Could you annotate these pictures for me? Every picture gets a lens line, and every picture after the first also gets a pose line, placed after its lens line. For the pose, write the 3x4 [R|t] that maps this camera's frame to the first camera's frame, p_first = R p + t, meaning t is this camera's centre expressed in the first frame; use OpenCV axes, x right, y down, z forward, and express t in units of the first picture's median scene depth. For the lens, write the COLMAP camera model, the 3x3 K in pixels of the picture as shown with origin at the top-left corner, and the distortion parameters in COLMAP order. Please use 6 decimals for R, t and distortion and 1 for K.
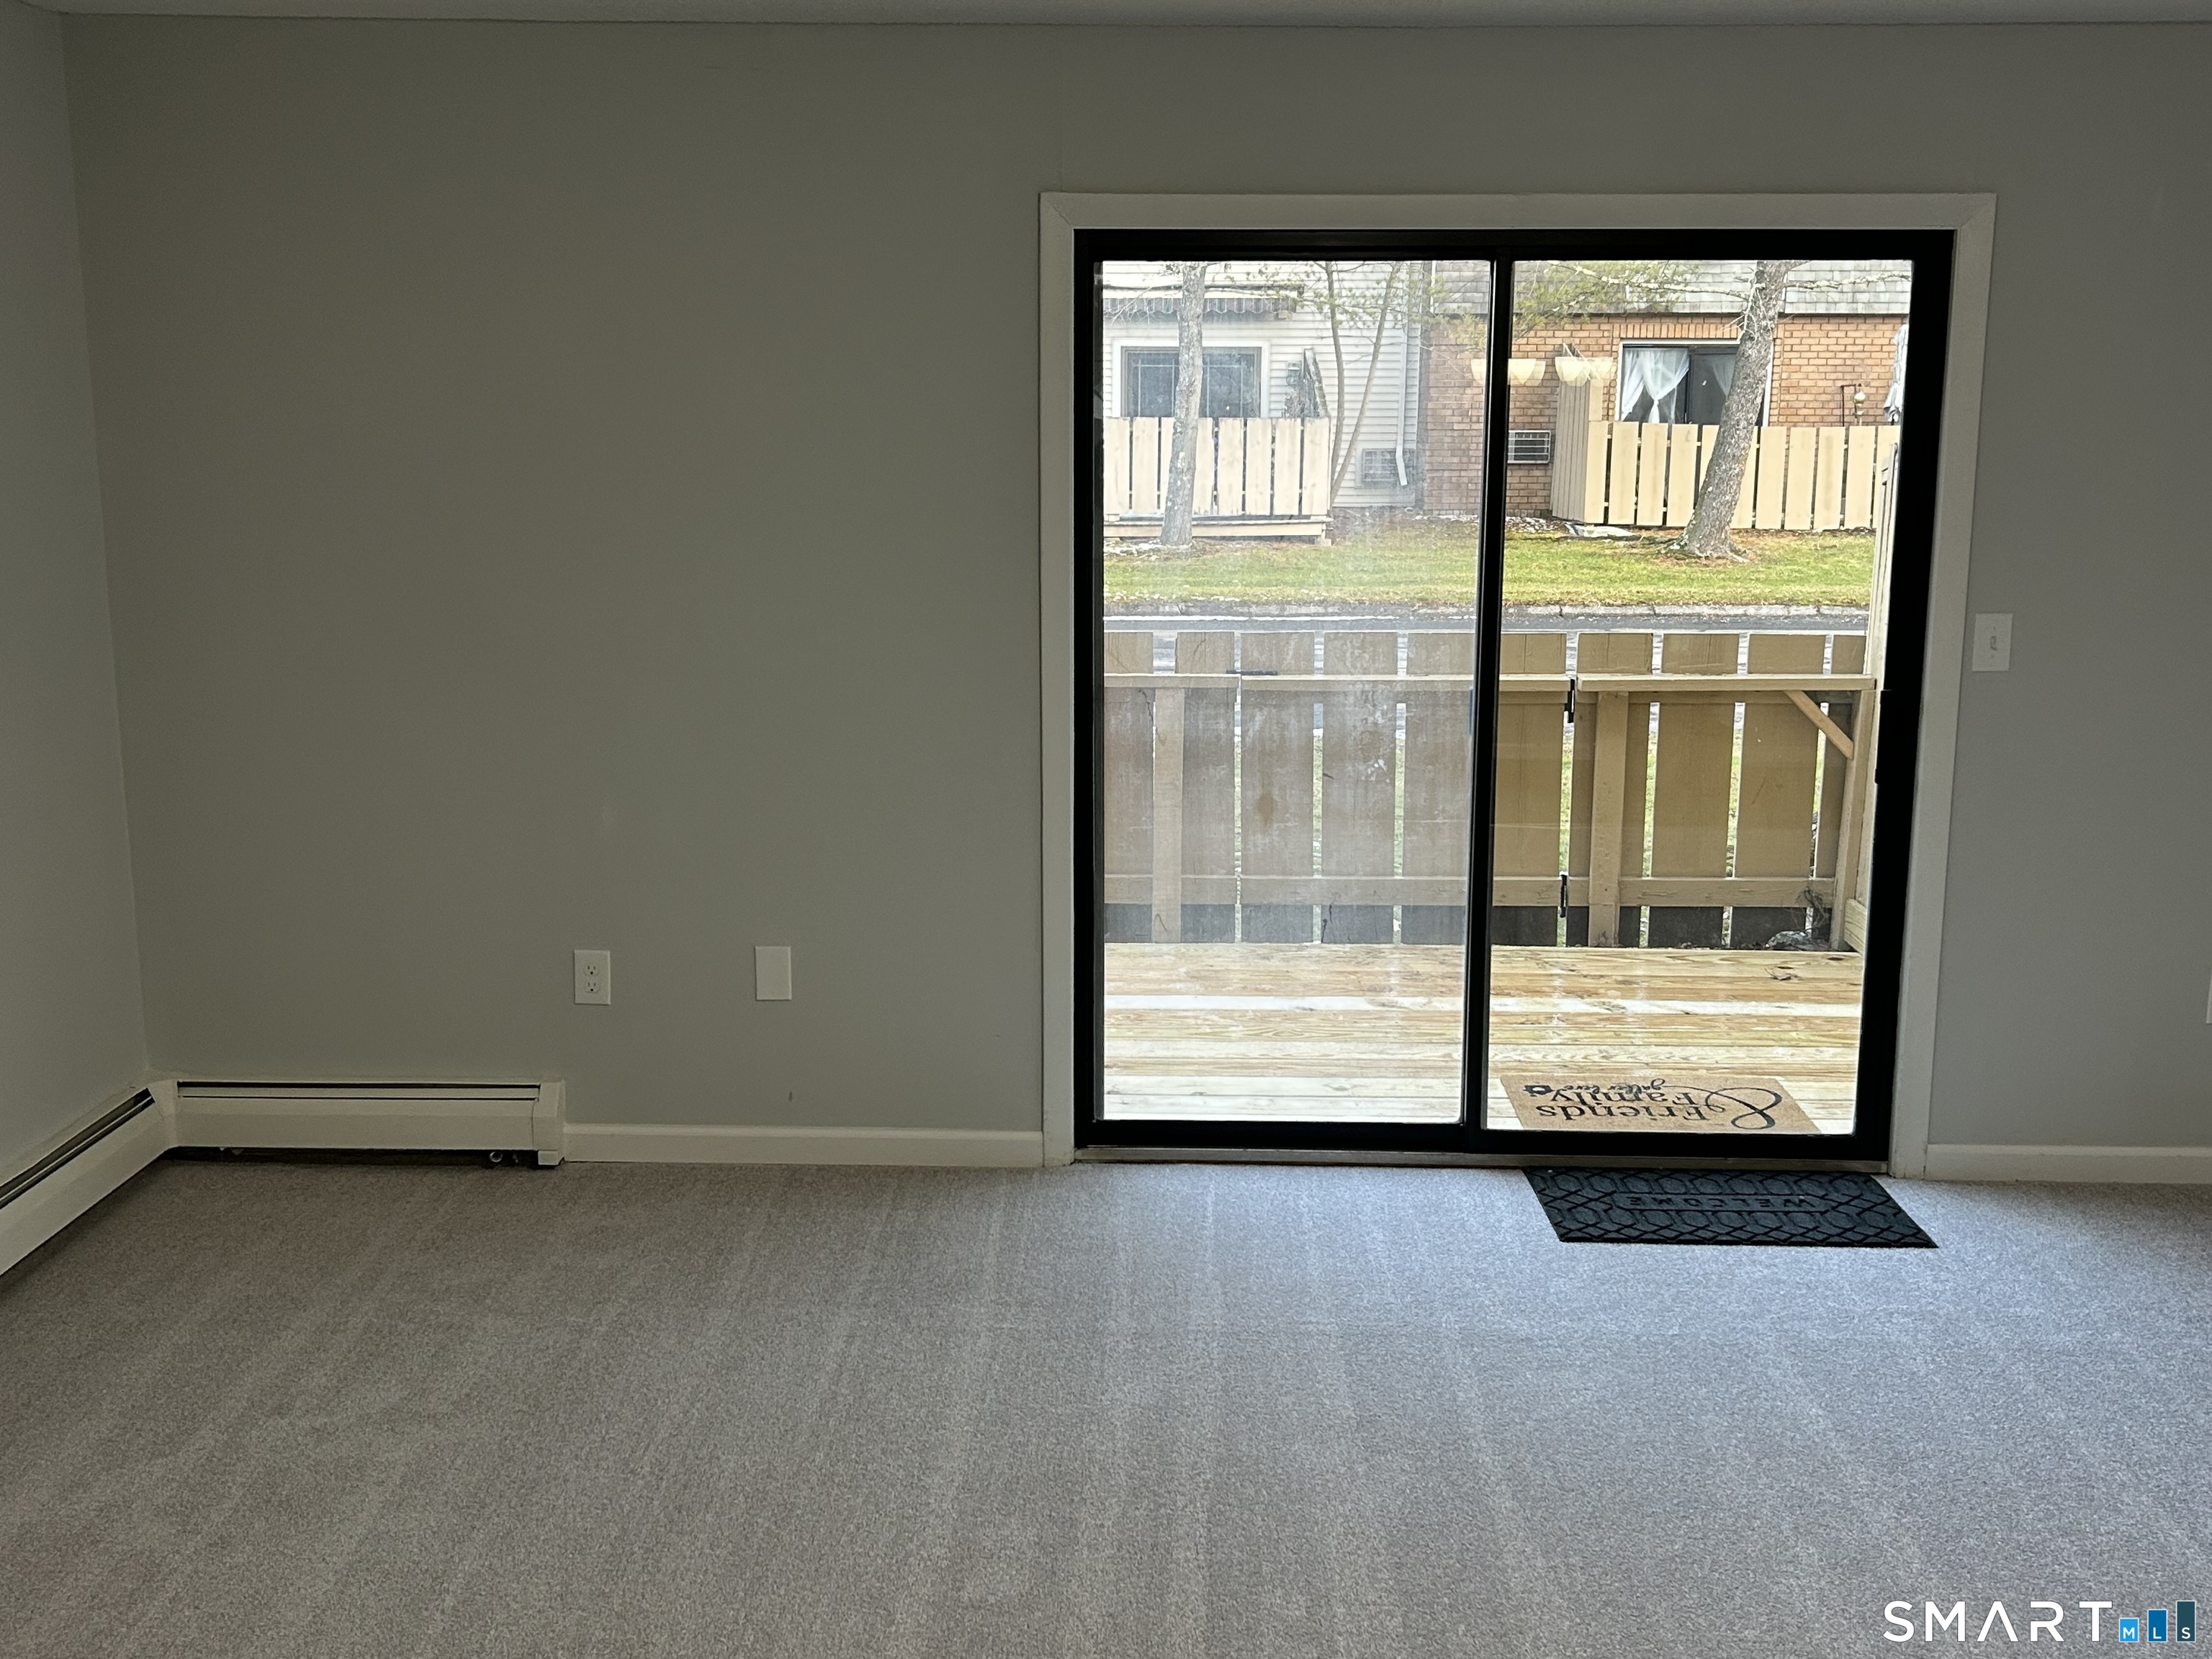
lens RADIAL K [[2136.4, 0, 1106.0], [0, 2136.4, 829.5], [0, 0, 1]] dist [0.225735, 0.001619]
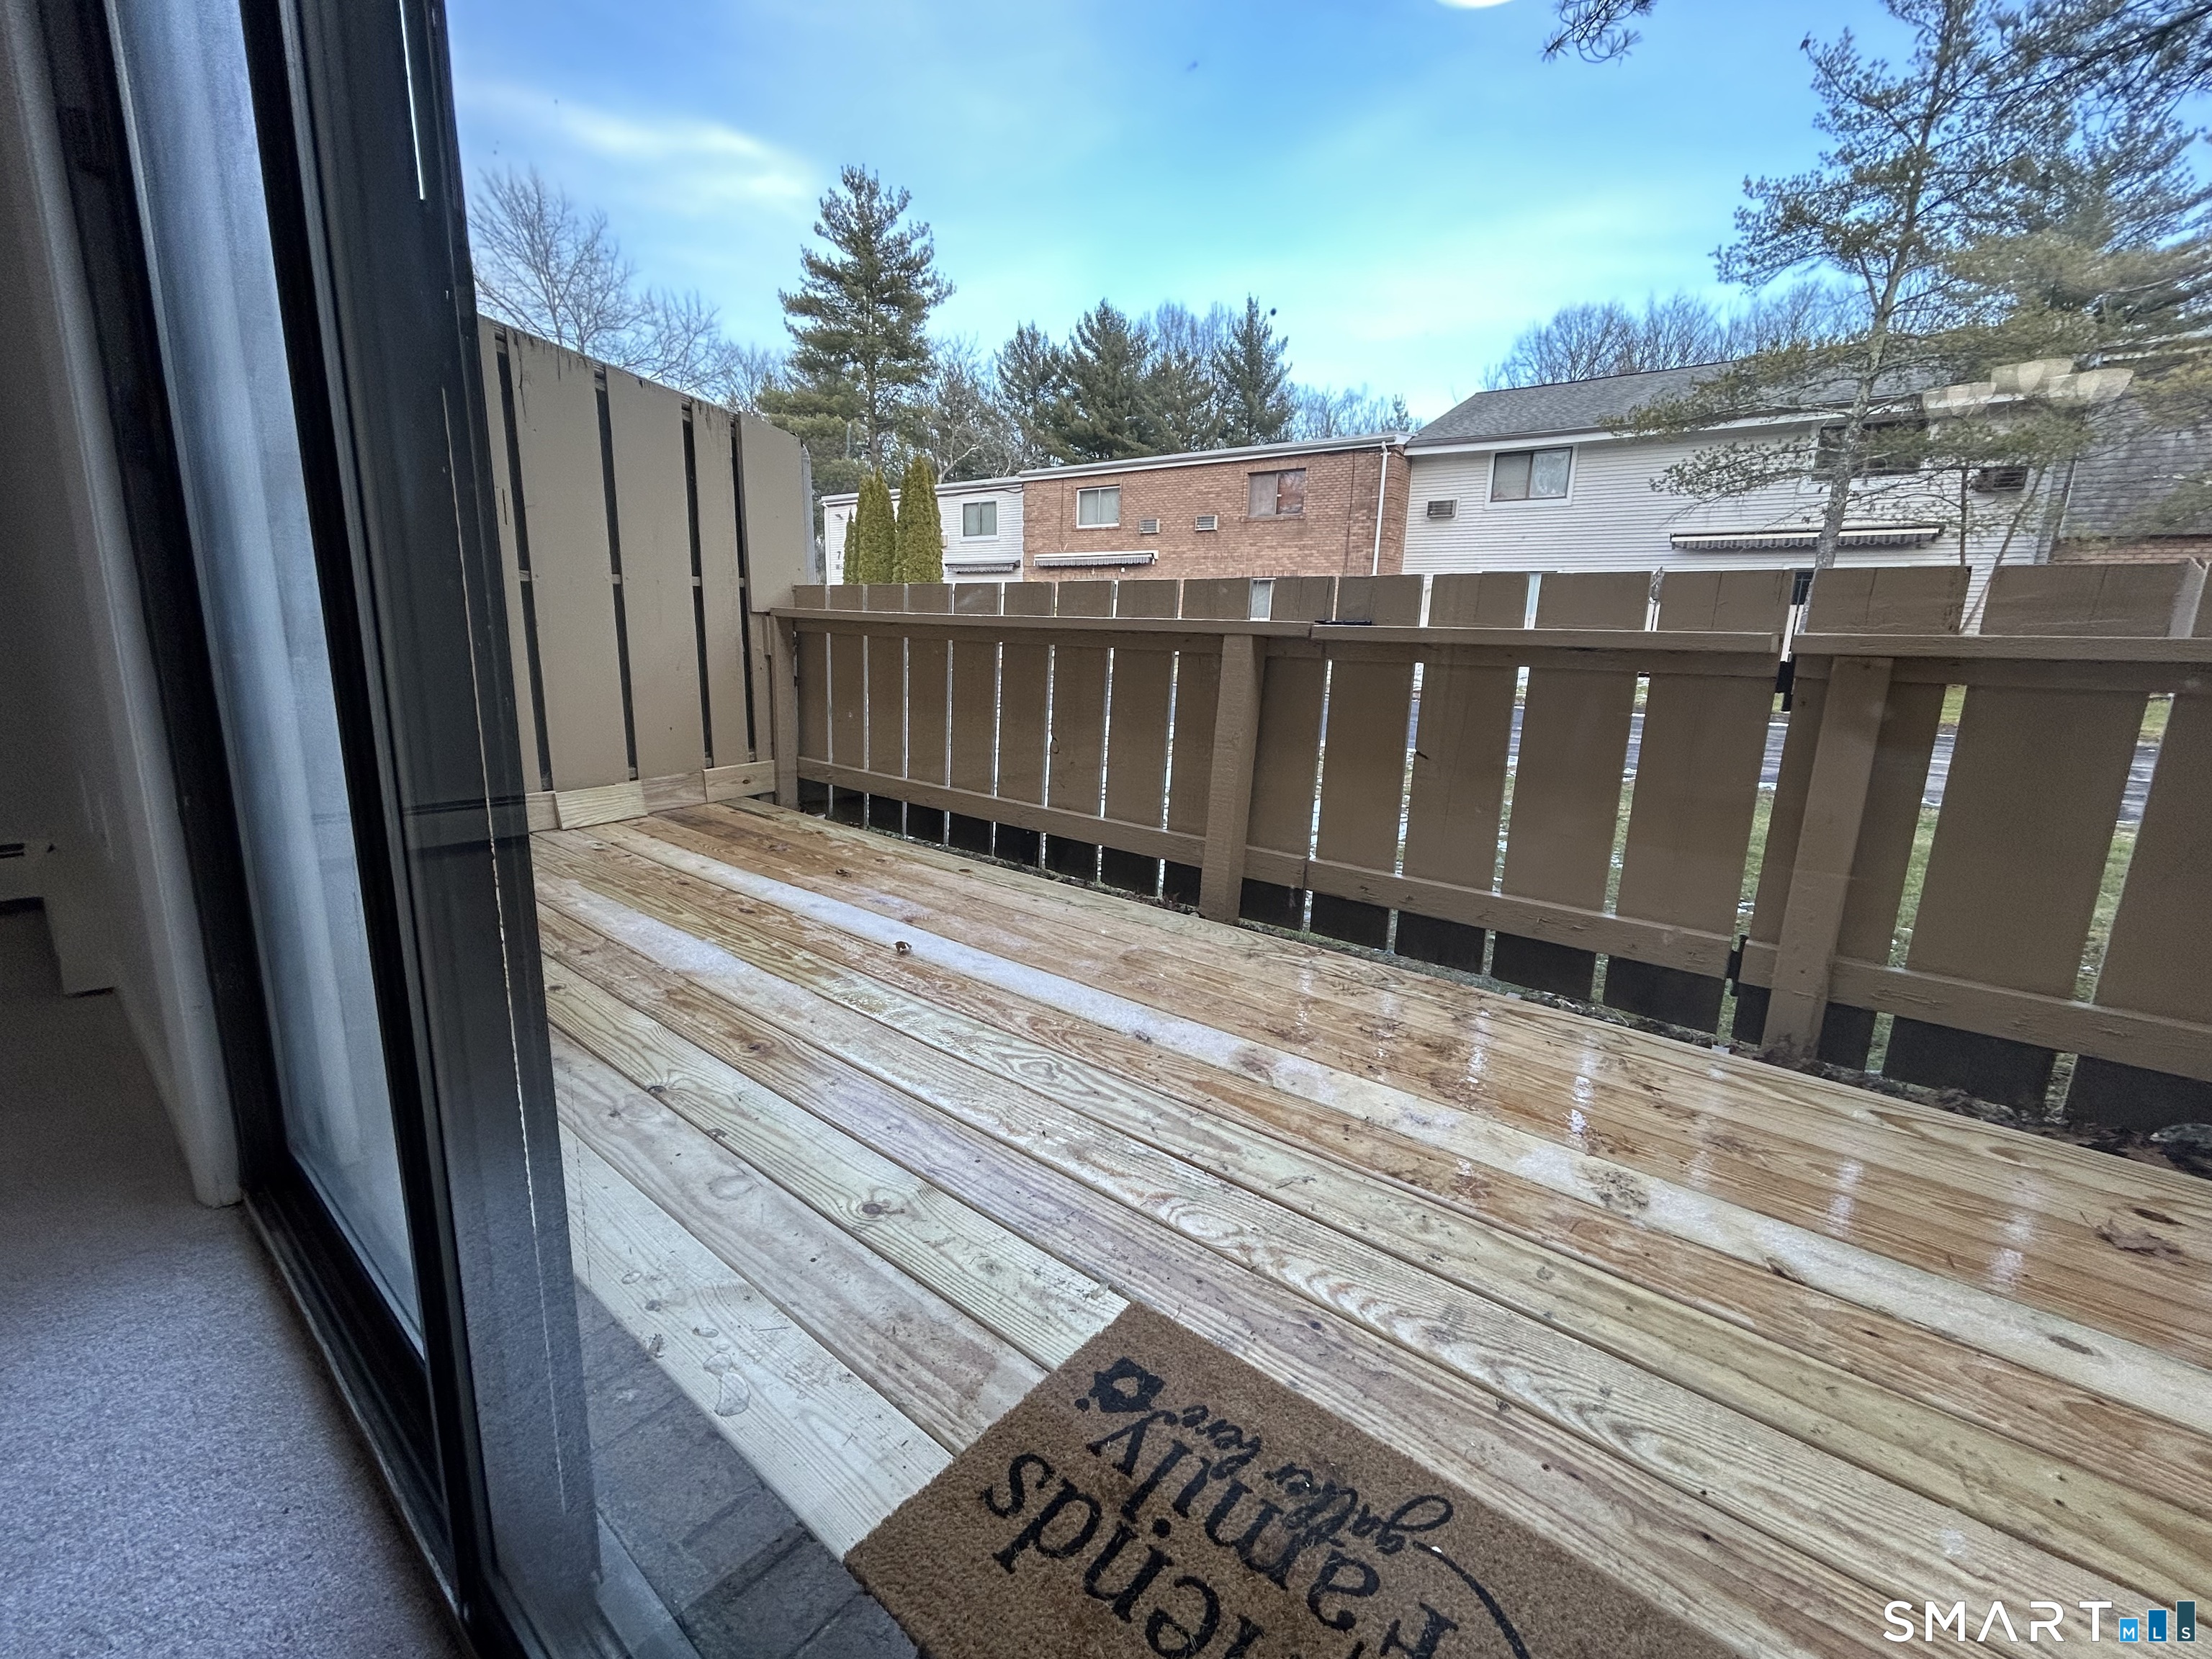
lens RADIAL K [[898.3, 0, 1101.8], [0, 898.3, 822.9], [0, 0, 1]] dist [0.005258, 0.000828]
pose [[0.768201, 0.151062, -0.622132, 0.259383], [-0.132629, 0.988233, 0.076189, -0.010215], [0.626320, 0.023985, 0.779197, 0.740235]]
